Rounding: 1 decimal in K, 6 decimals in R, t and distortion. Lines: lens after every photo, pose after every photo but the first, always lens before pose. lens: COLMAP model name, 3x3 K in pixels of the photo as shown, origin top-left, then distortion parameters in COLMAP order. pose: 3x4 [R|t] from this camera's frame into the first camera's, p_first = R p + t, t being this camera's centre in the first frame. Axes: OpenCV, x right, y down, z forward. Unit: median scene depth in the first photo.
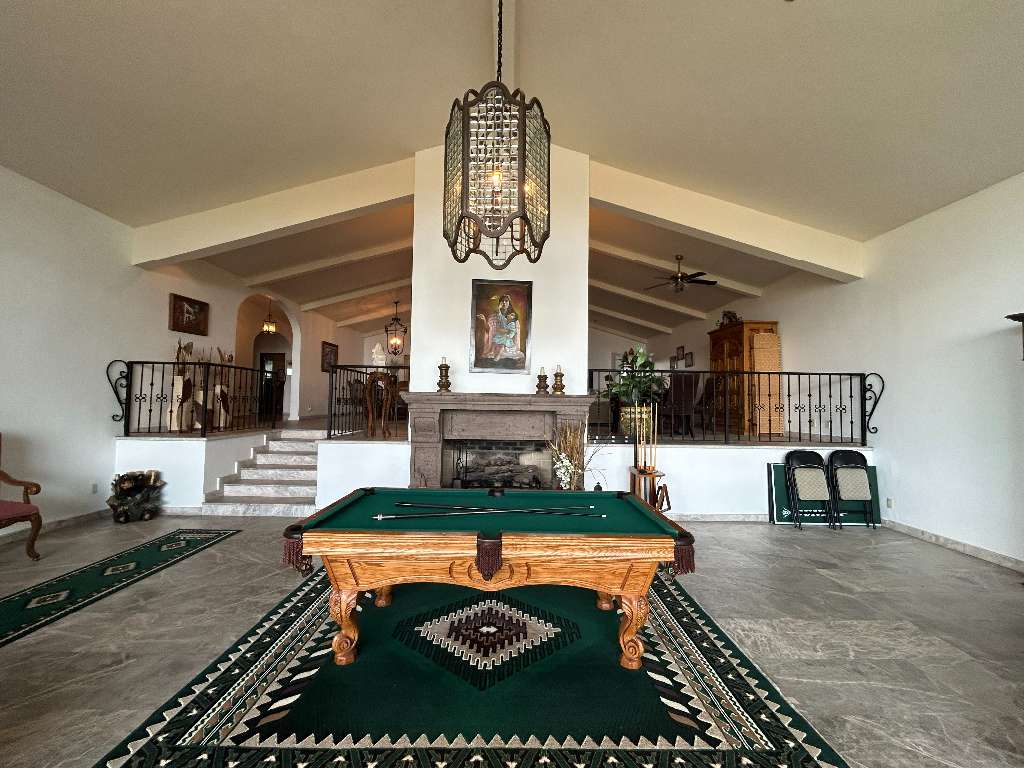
lens RADIAL K [[414.5, 0, 511.7], [0, 414.5, 383.2], [0, 0, 1]] dist [-0.003905, 0.000738]
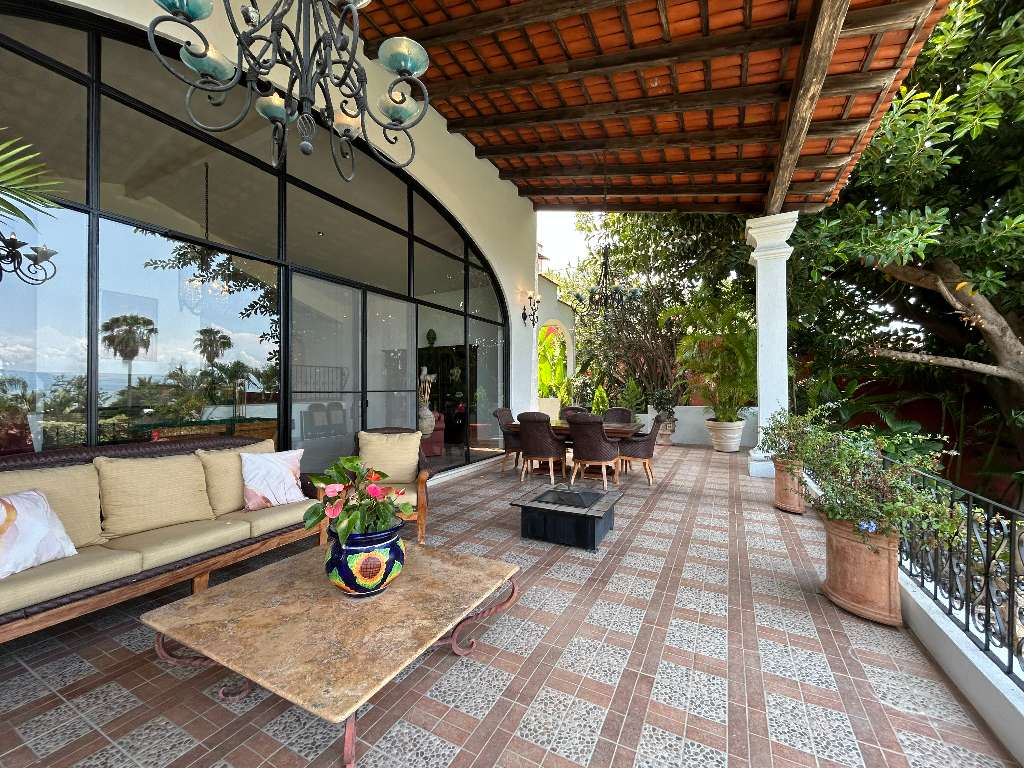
lens RADIAL K [[414.5, 0, 519.2], [0, 414.5, 384.0], [0, 0, 1]] dist [-0.003905, 0.000738]
pose [[0.458919, -0.016524, 0.888324, -0.689480], [-0.025129, 0.999186, 0.031568, -0.028382], [-0.888123, -0.036810, 0.458130, -0.869635]]
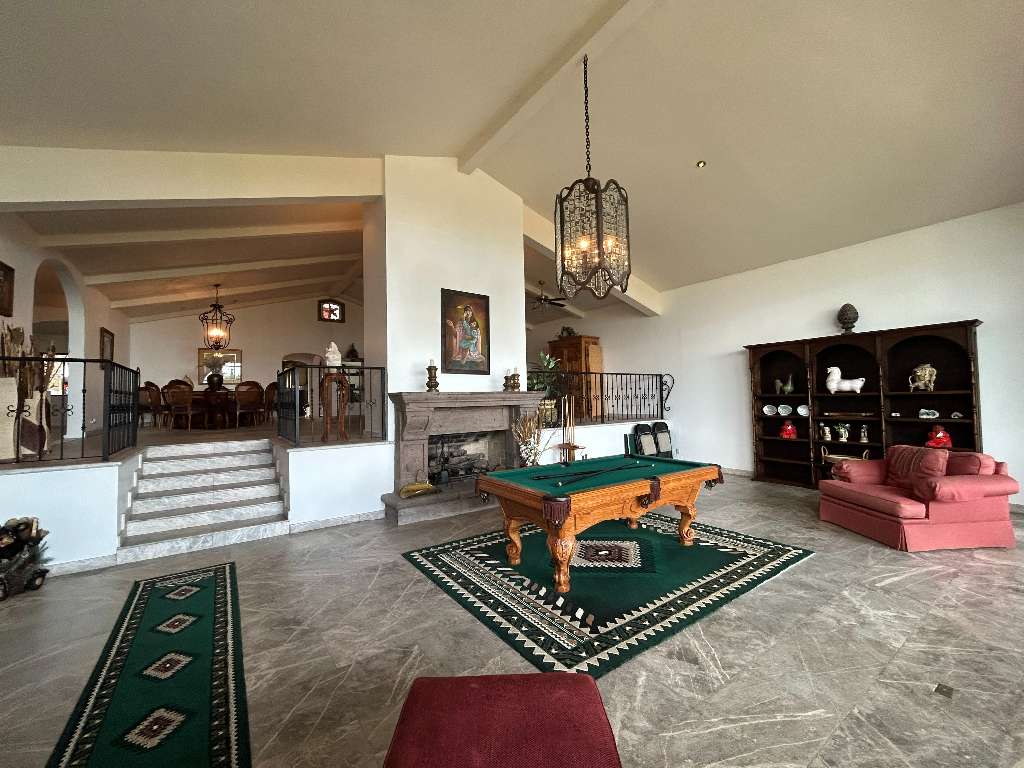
lens RADIAL K [[414.5, 0, 511.4], [0, 414.5, 385.3], [0, 0, 1]] dist [-0.003905, 0.000738]
pose [[0.825770, -0.014960, 0.563808, -0.579475], [0.007917, 0.999857, 0.014935, -0.010073], [-0.563951, -0.007869, 0.825771, -0.009736]]
